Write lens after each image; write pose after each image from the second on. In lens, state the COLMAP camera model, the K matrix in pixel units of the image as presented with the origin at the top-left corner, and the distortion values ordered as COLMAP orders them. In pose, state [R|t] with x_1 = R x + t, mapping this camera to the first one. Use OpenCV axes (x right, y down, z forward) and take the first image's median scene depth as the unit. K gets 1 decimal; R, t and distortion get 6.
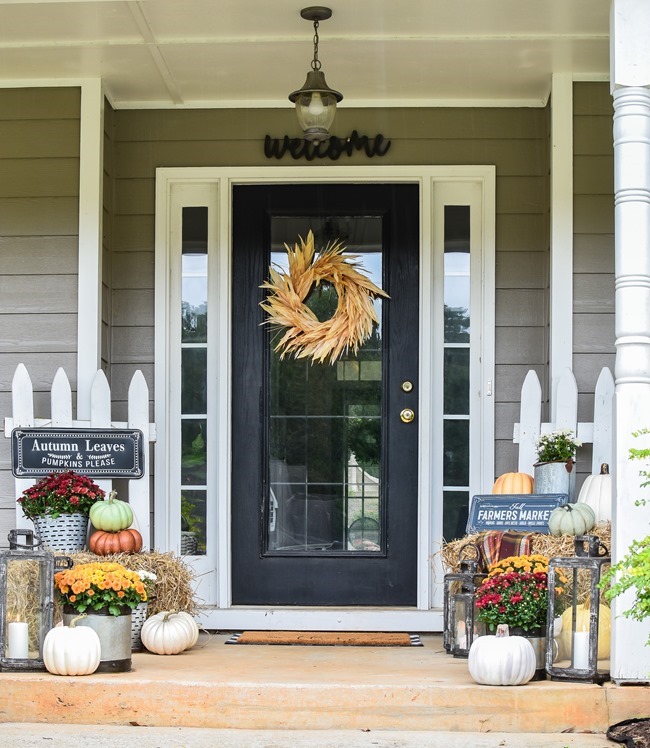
lens RADIAL K [[1853.8, 0, 259.6], [0, 1853.8, 584.2], [0, 0, 1]] dist [-0.001542, -0.018519]
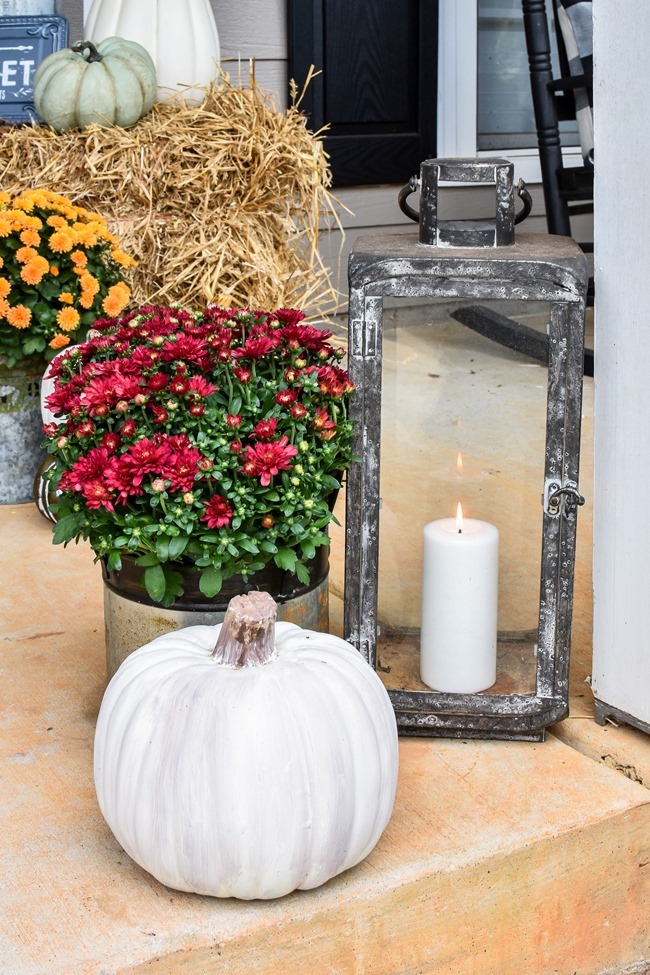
lens RADIAL K [[1567.8, 0, 325.1], [0, 1567.8, 242.8], [0, 0, 1]] dist [-0.163130, 0.078572]
pose [[0.839658, -0.066749, 0.538998, 0.035186], [0.024306, 0.996043, 0.085484, -0.027288], [-0.542571, -0.058677, 0.837958, 0.673549]]
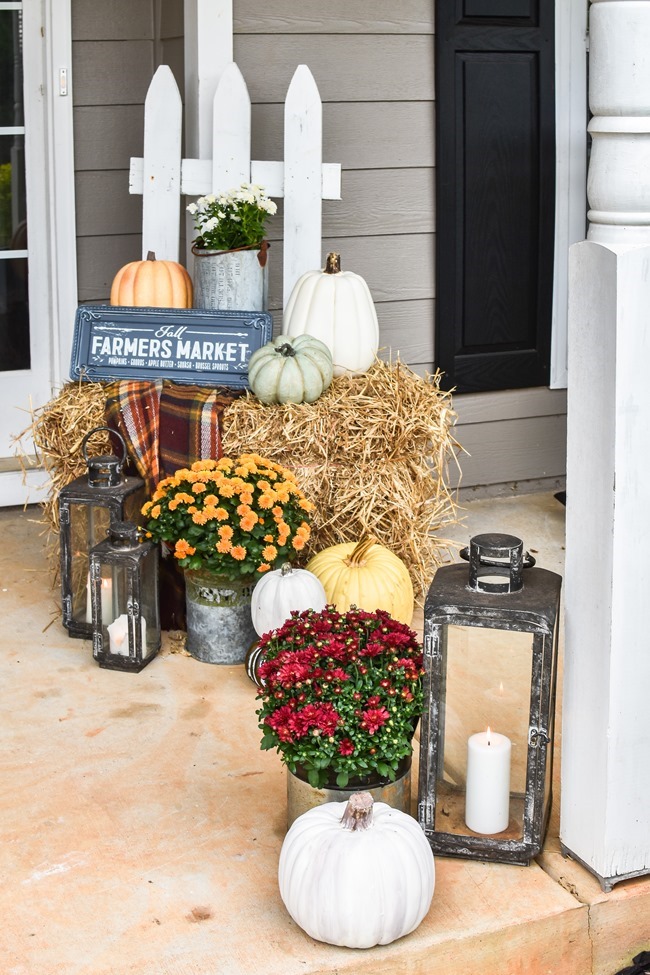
lens RADIAL K [[1609.4, 0, 324.5], [0, 1609.4, 294.5], [0, 0, 1]] dist [-0.112215, 0.002879]
pose [[0.902187, -0.069218, 0.425755, -0.018117], [0.013406, 0.991063, 0.132717, -0.111197], [-0.431136, -0.114028, 0.895052, 0.550039]]
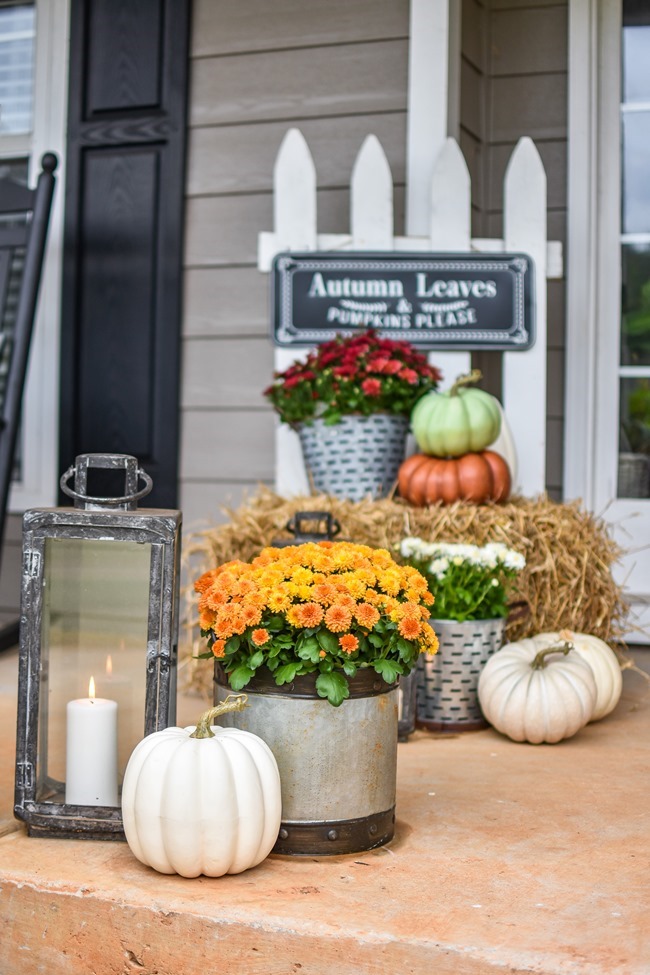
lens RADIAL K [[1572.4, 0, 234.2], [0, 1572.4, 487.1], [0, 0, 1]] dist [-0.061064, -0.939670]
pose [[0.943791, 0.017093, -0.330100, 0.001944], [-0.016759, 0.999852, 0.003857, -0.020342], [0.330117, 0.001892, 0.943938, 0.583195]]
